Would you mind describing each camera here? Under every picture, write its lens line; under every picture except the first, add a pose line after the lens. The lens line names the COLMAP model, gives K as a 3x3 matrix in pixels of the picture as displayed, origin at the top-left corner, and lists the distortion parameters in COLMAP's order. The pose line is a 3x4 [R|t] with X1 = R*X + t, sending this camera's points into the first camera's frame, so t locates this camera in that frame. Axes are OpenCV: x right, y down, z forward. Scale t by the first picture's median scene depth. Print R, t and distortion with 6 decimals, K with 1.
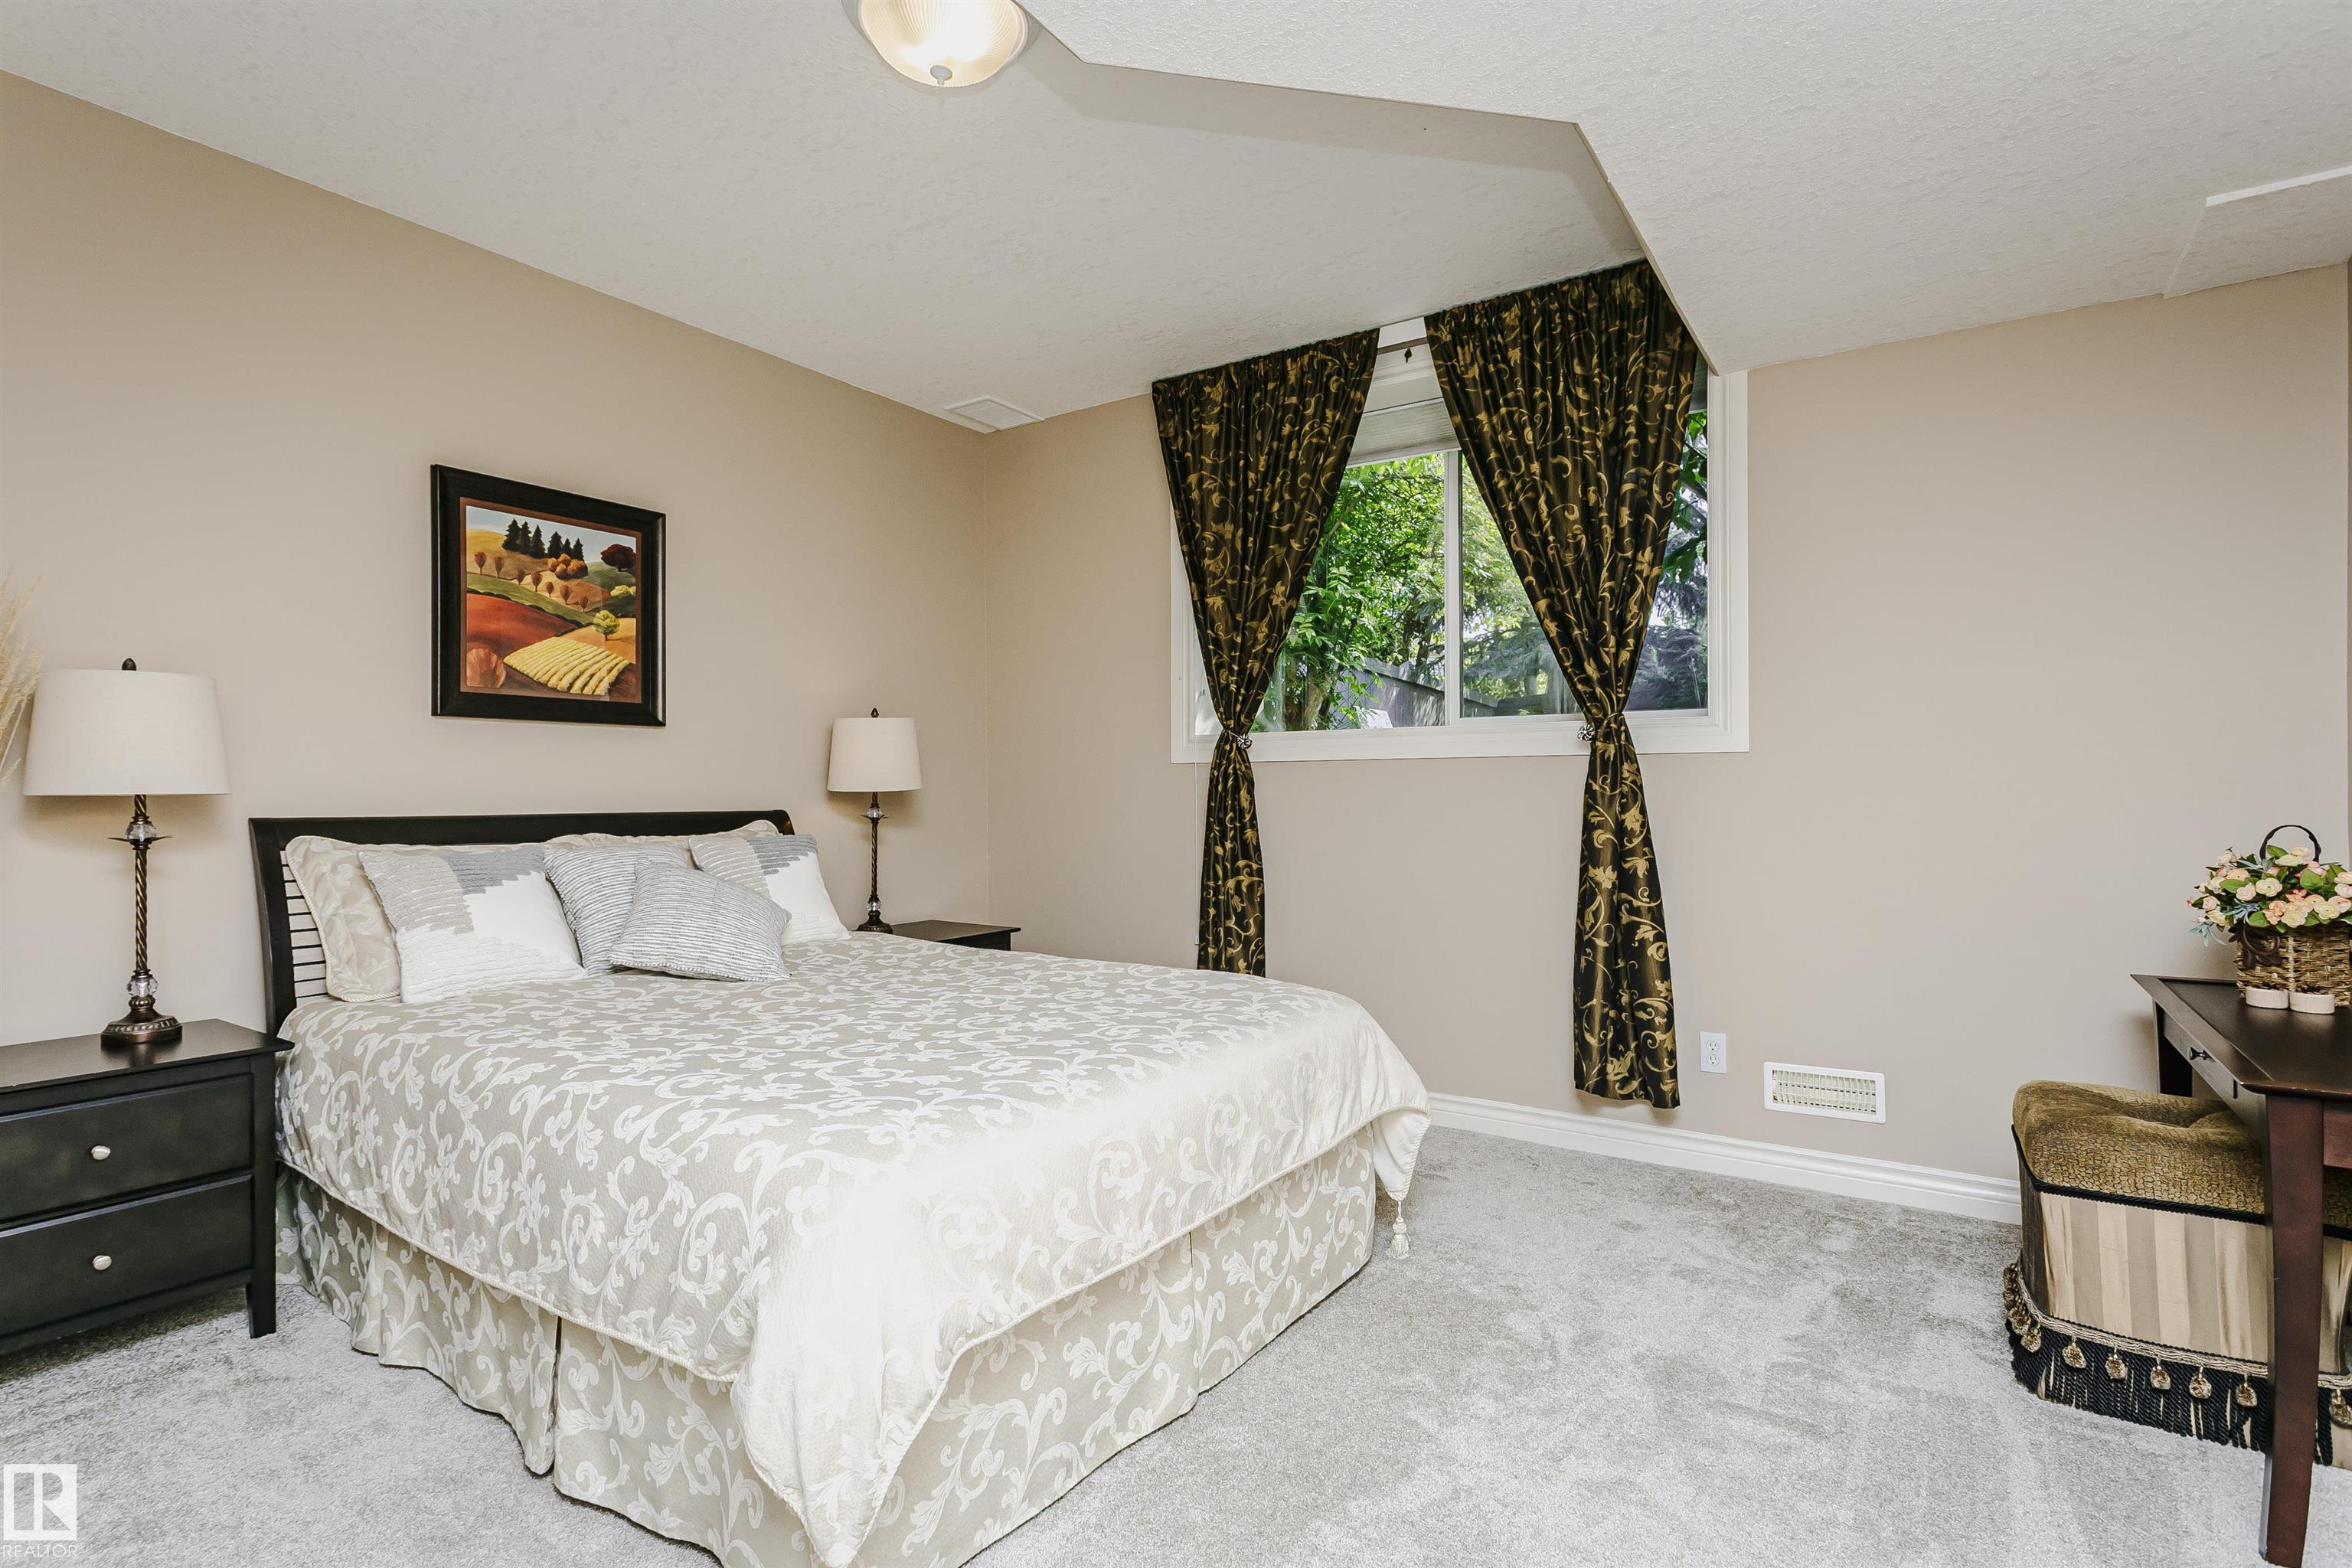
lens RADIAL K [[1115.4, 0, 1174.0], [0, 1115.4, 824.5], [0, 0, 1]] dist [0.003035, 0.000755]
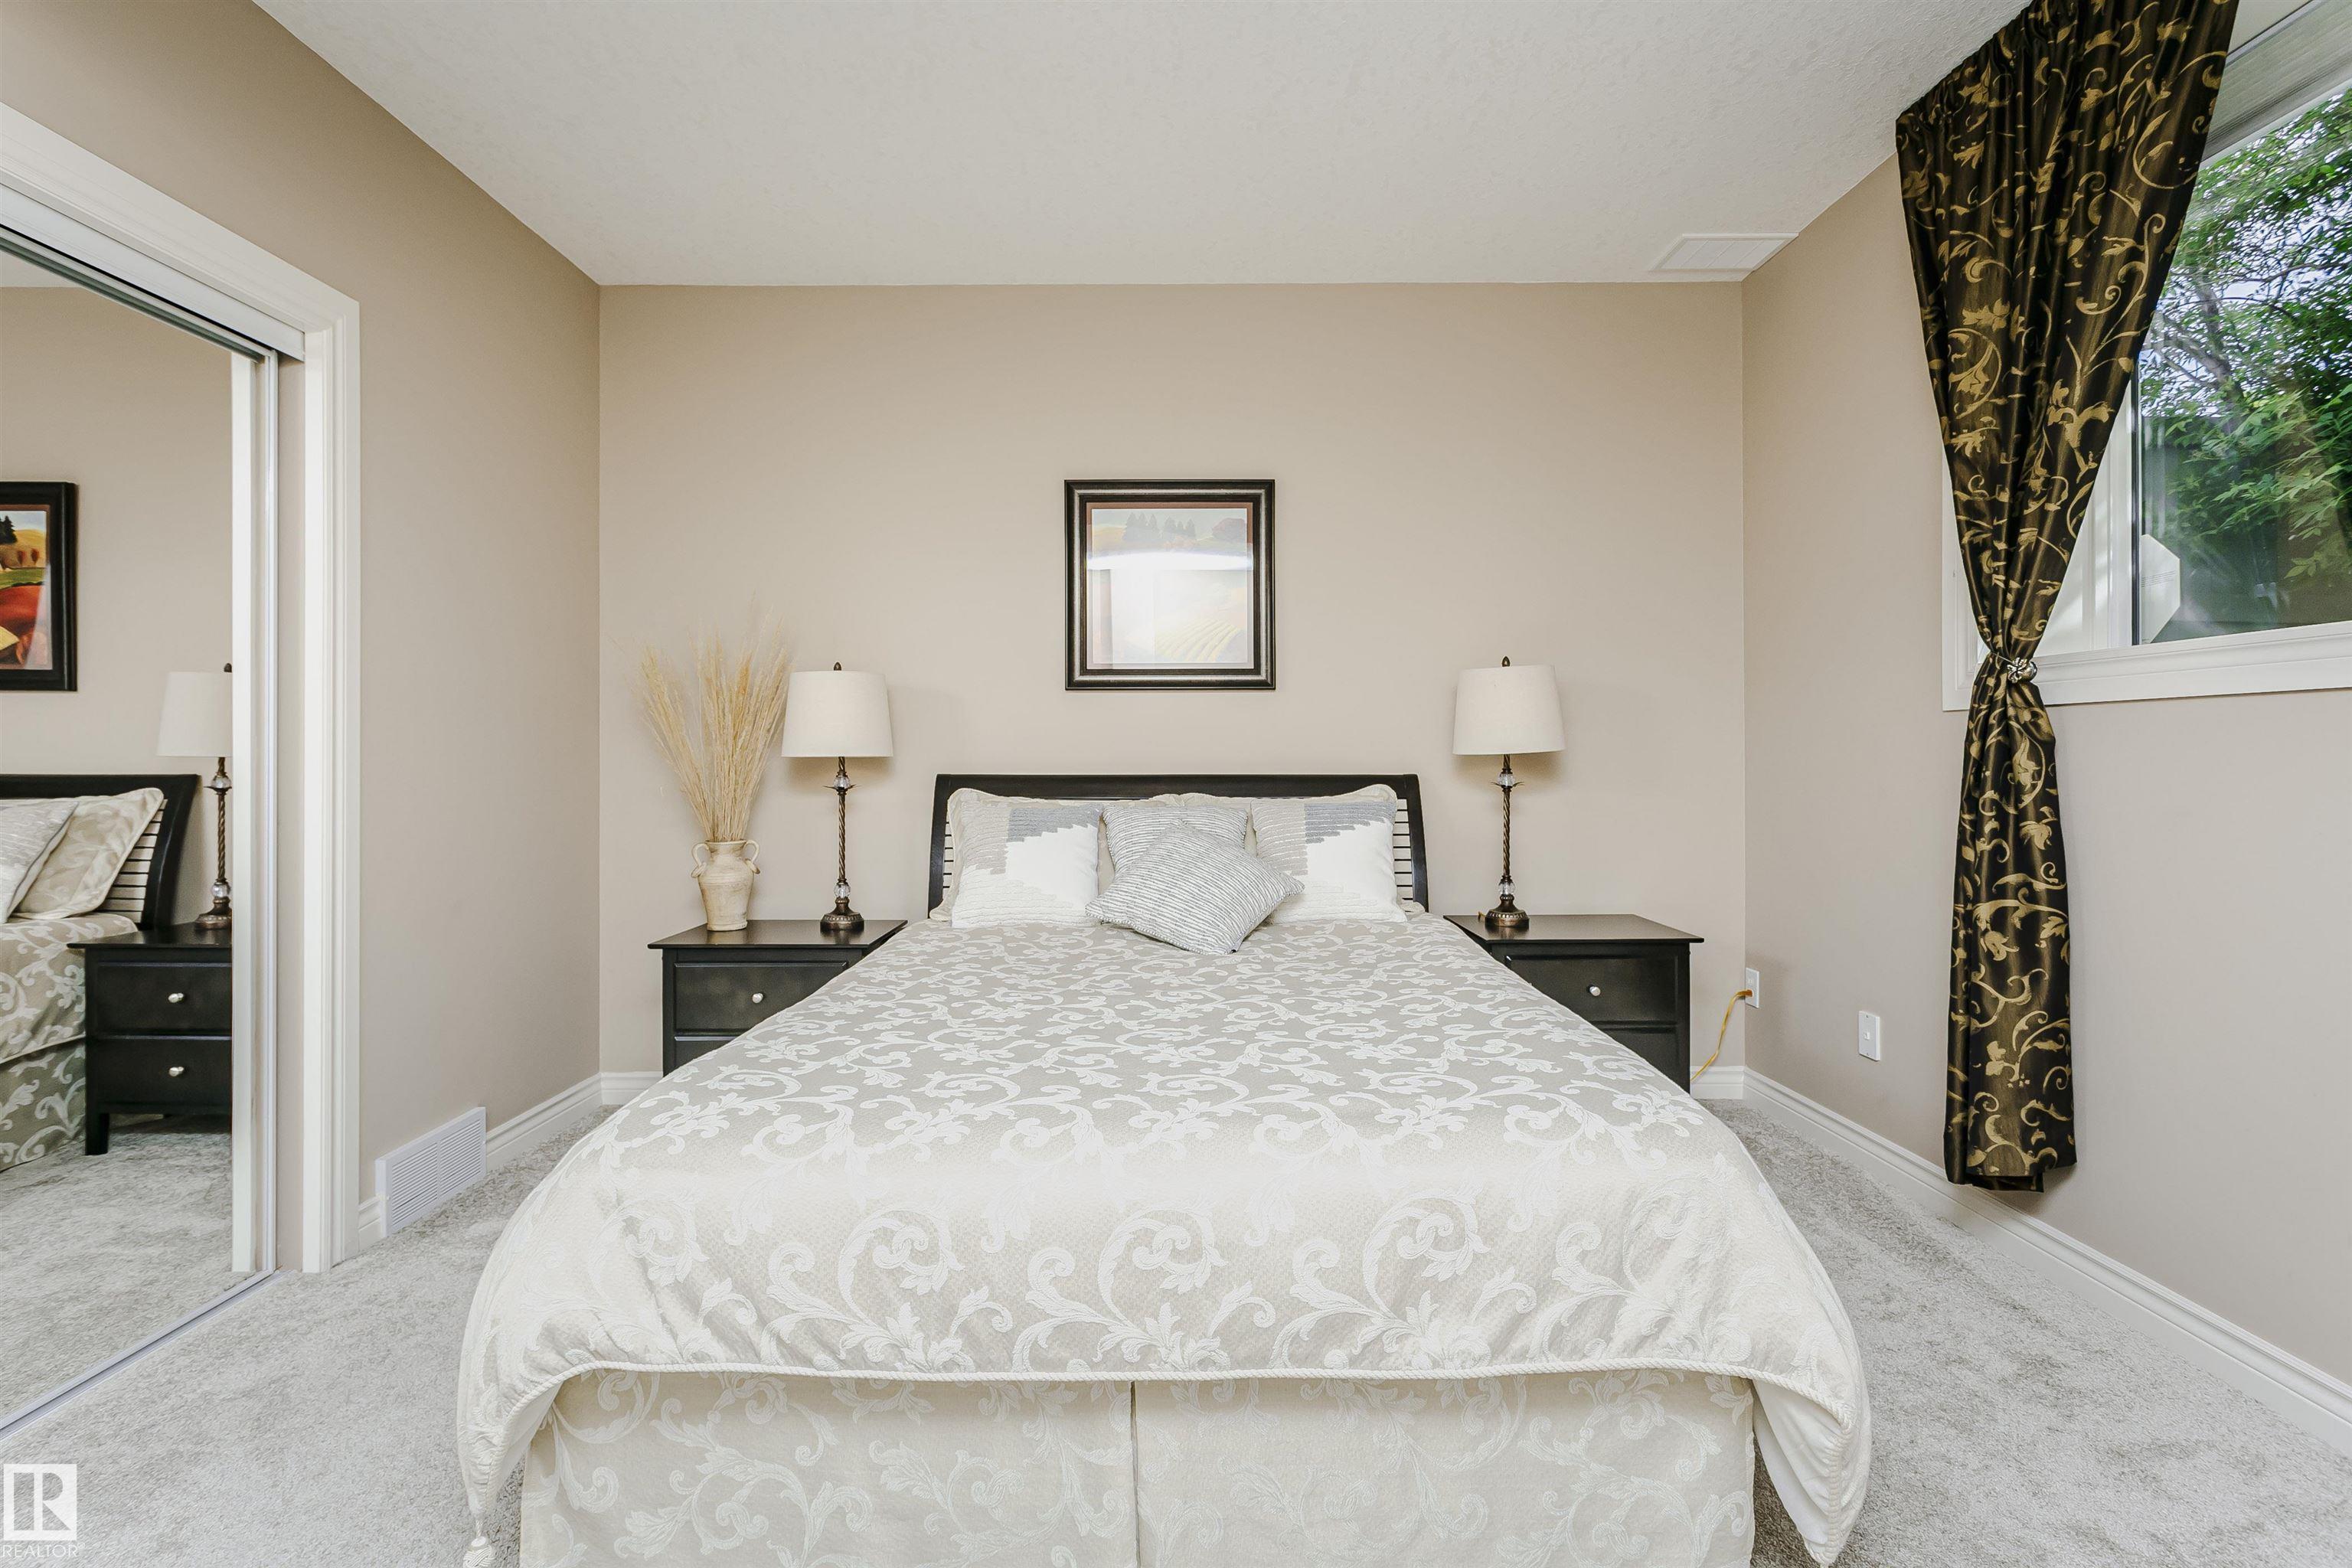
lens RADIAL K [[1136.1, 0, 1176.0], [0, 1136.1, 784.0], [0, 0, 1]] dist [0.001216, 0.001012]
pose [[0.574429, 0.024104, -0.818200, 0.305503], [-0.024451, 0.999626, 0.012283, -0.011894], [0.818189, 0.012950, 0.574803, 0.307254]]
